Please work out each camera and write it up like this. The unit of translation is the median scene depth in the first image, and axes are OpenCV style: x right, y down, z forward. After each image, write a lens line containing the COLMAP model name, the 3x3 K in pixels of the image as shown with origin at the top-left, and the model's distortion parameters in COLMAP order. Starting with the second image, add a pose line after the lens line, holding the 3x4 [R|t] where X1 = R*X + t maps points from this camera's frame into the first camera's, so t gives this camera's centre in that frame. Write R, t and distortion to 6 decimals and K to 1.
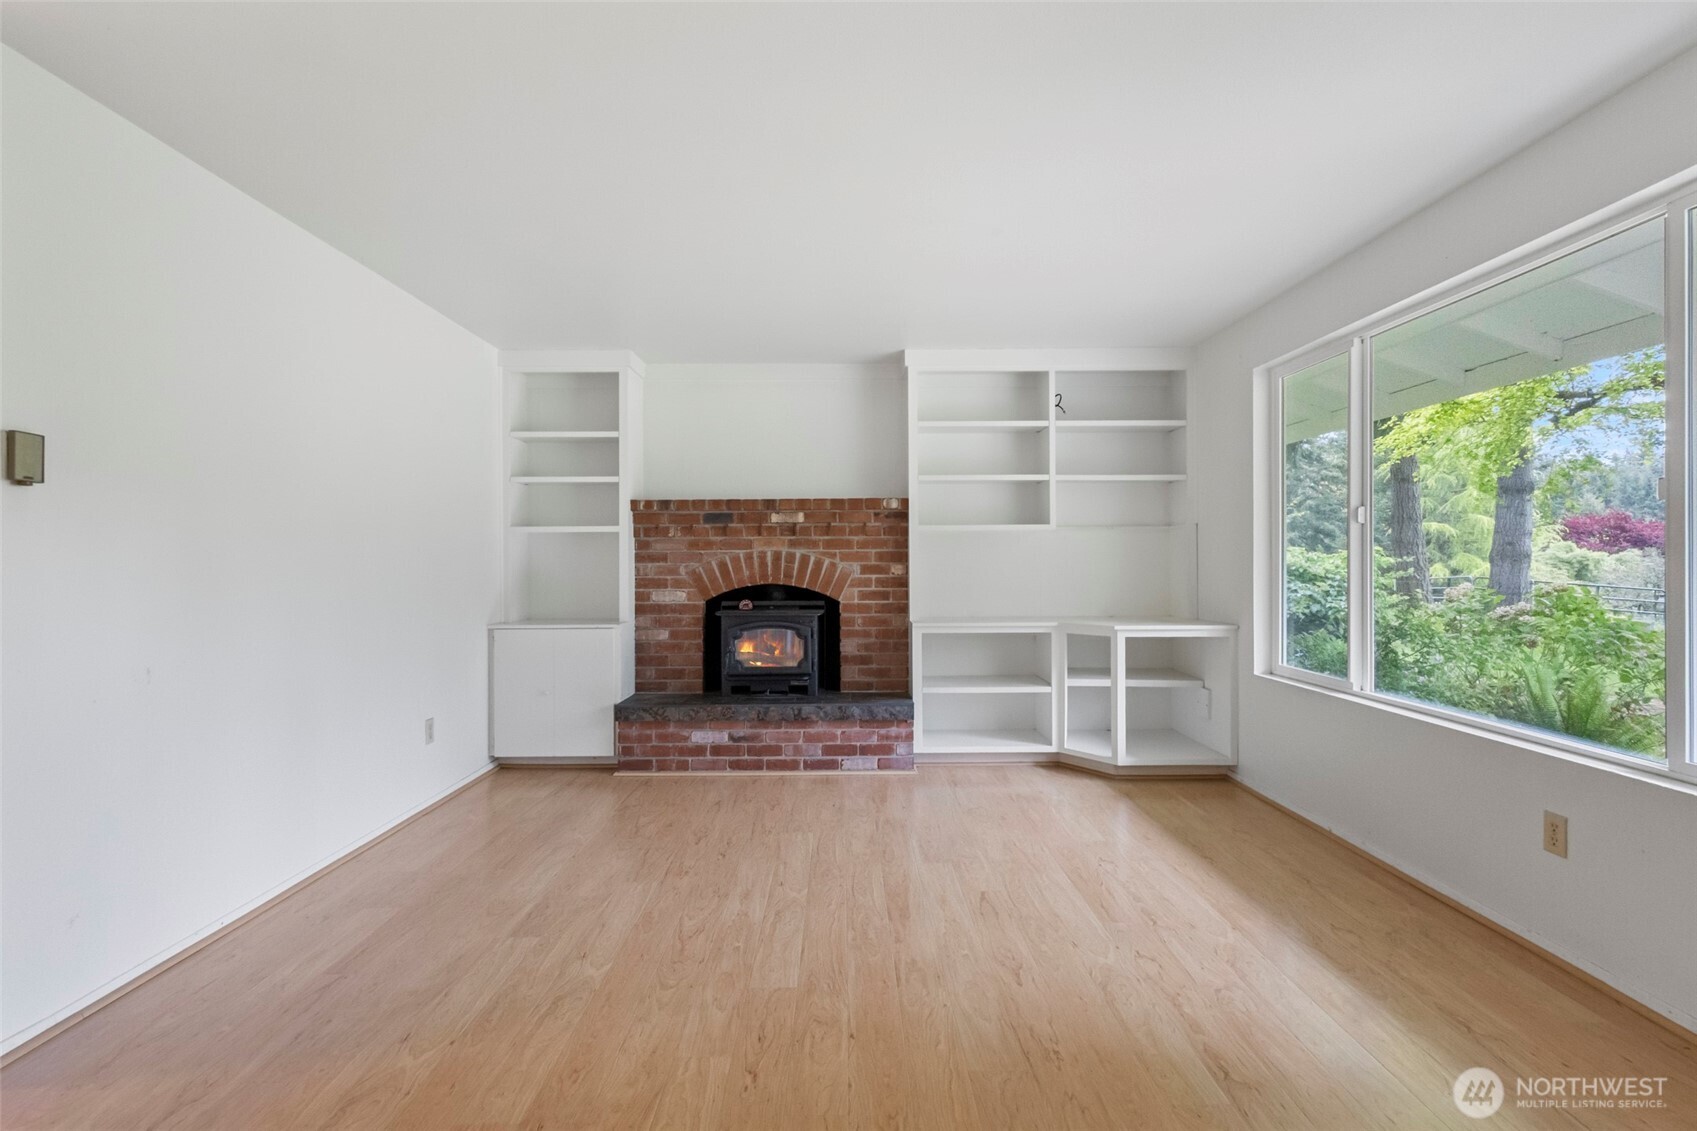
lens RADIAL K [[773.3, 0, 848.5], [0, 773.3, 565.5], [0, 0, 1]] dist [0.002437, 0.000373]
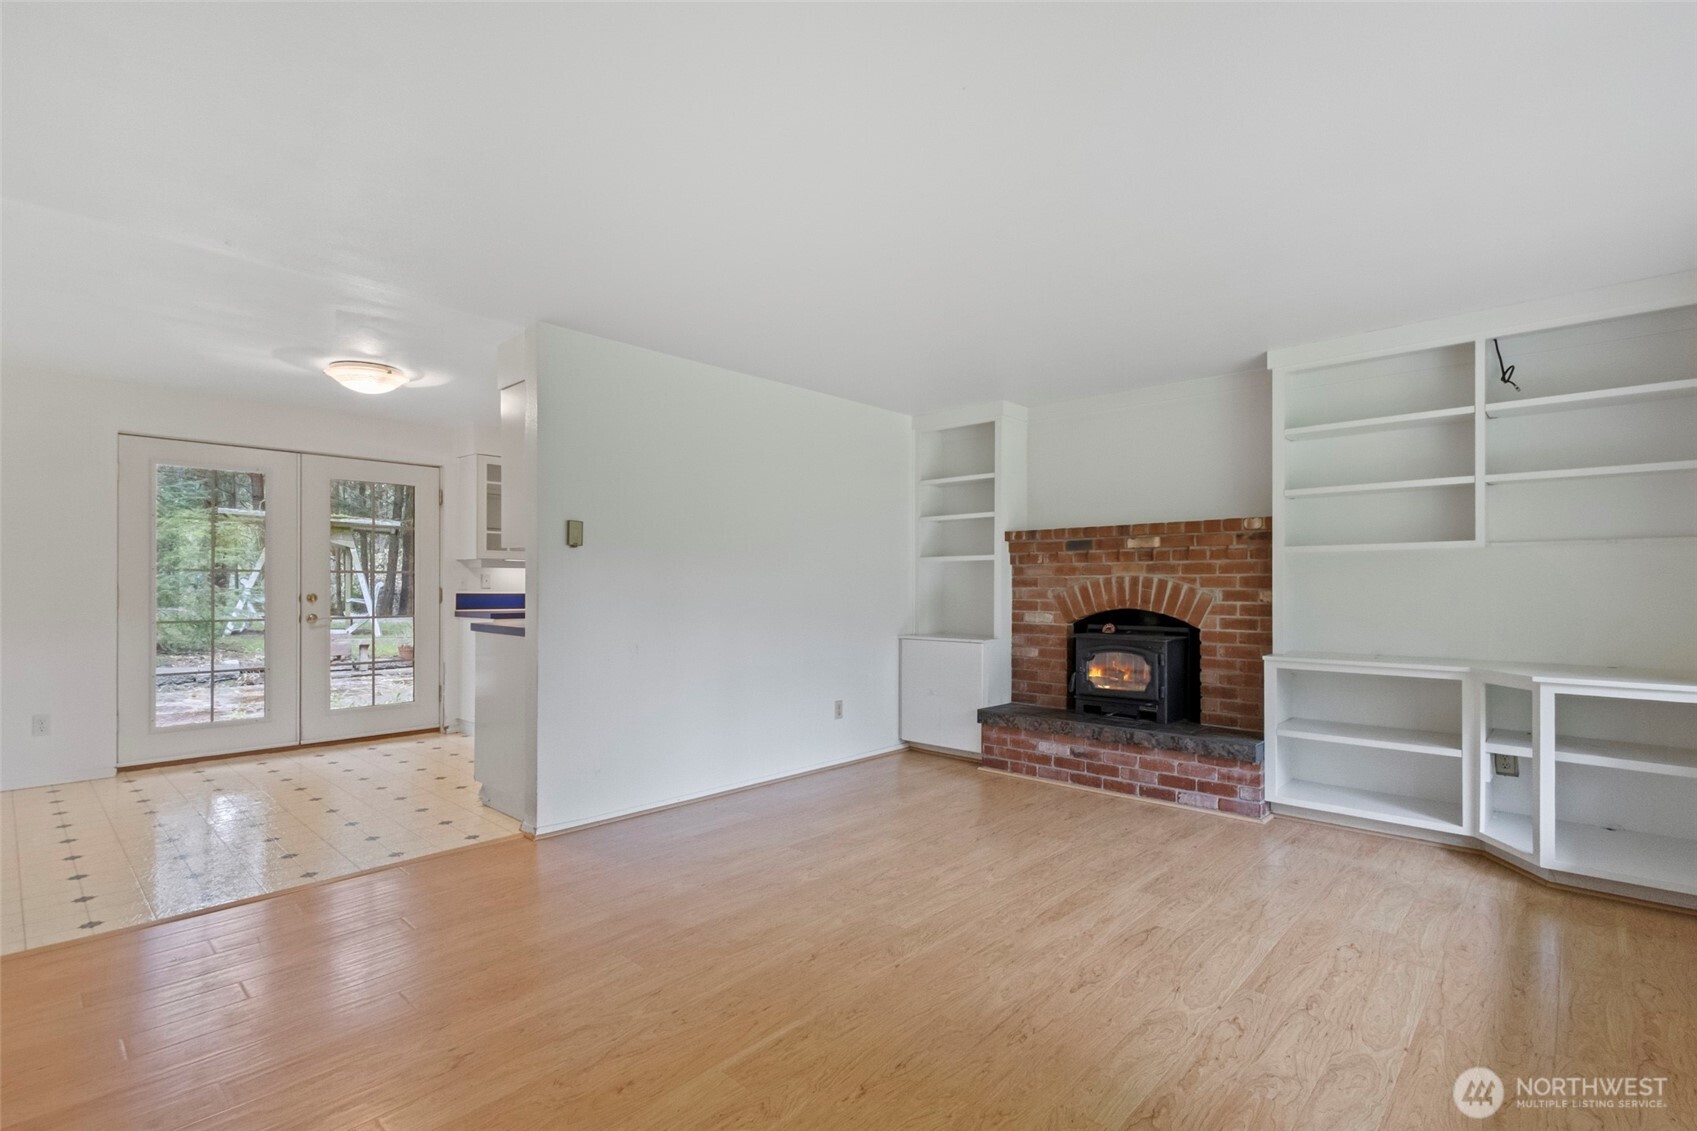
lens RADIAL K [[780.3, 0, 850.8], [0, 780.3, 585.6], [0, 0, 1]] dist [0.001334, 0.000069]
pose [[0.730251, 0.004925, -0.683161, 0.341241], [-0.006831, 0.999977, -0.000093, -0.003981], [0.683145, 0.004734, 0.730268, 0.007892]]
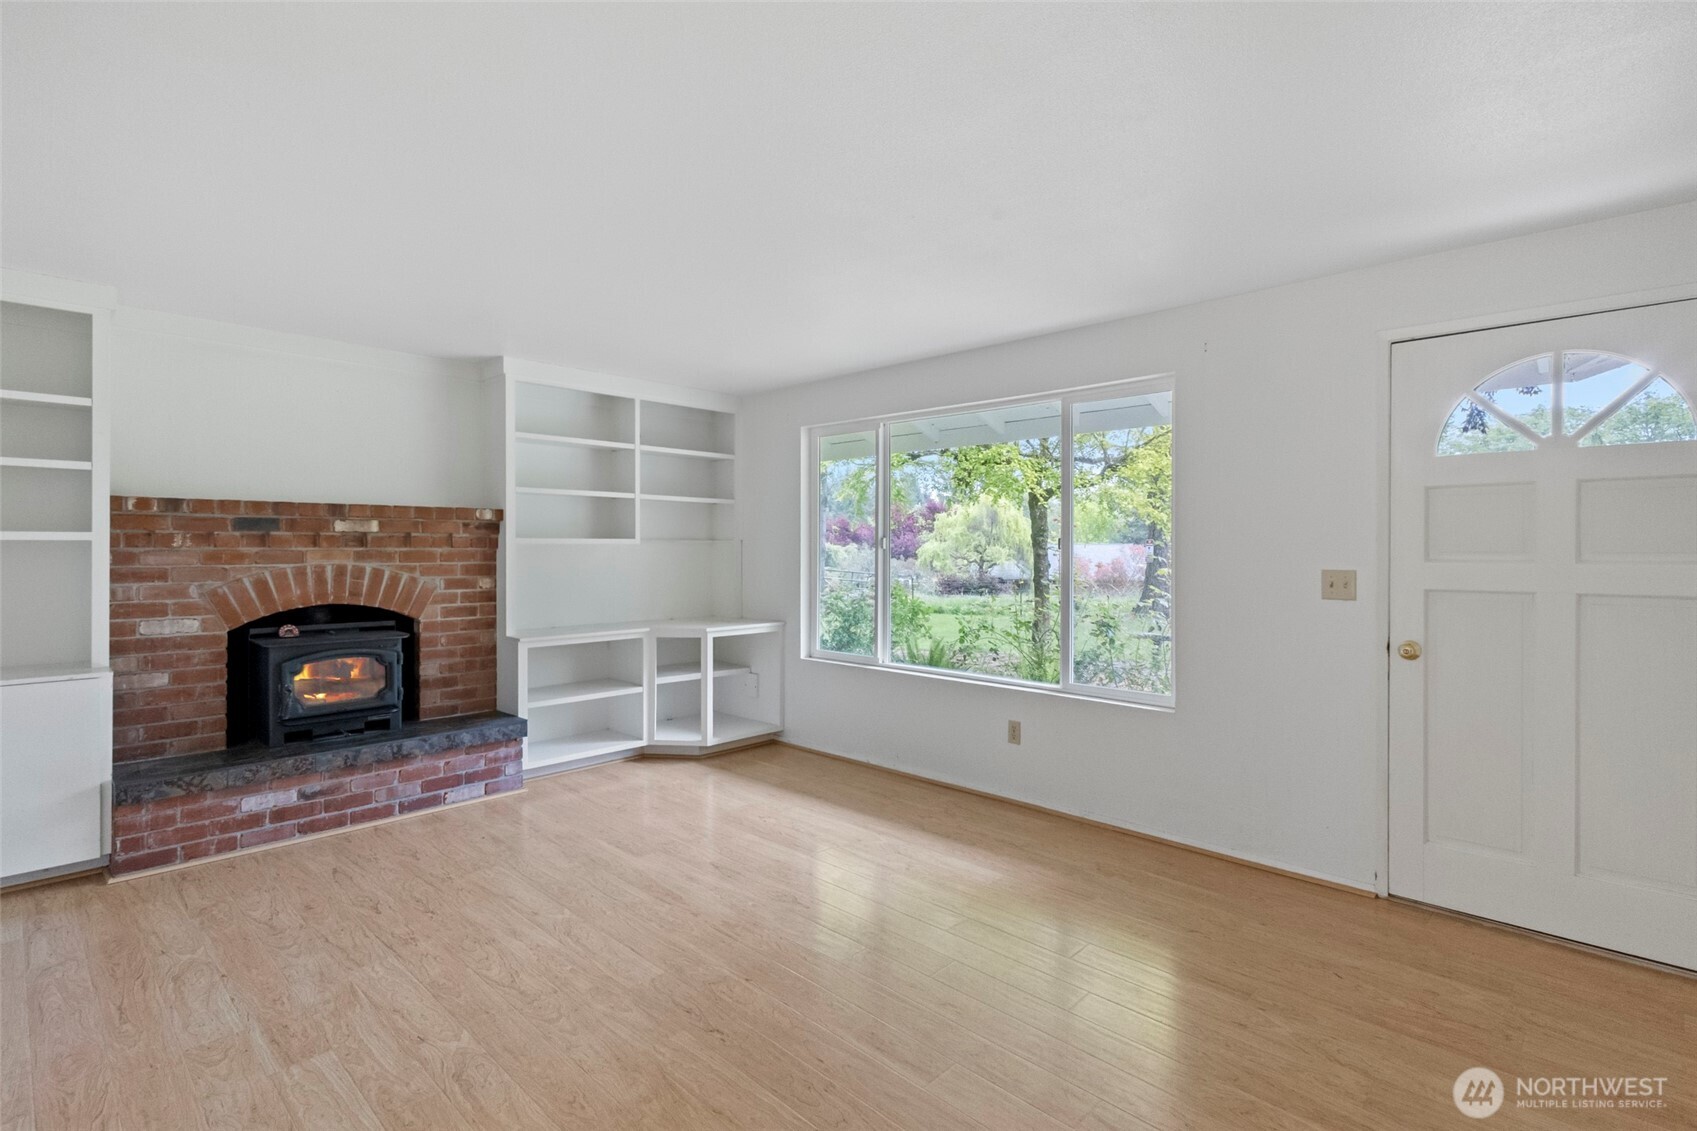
lens RADIAL K [[794.3, 0, 853.2], [0, 794.3, 551.2], [0, 0, 1]] dist [0.002400, -0.000064]
pose [[0.696144, 0.003916, 0.717891, -0.335301], [-0.001936, 0.999992, -0.003577, -0.032533], [-0.717899, 0.001100, 0.696146, -0.005718]]
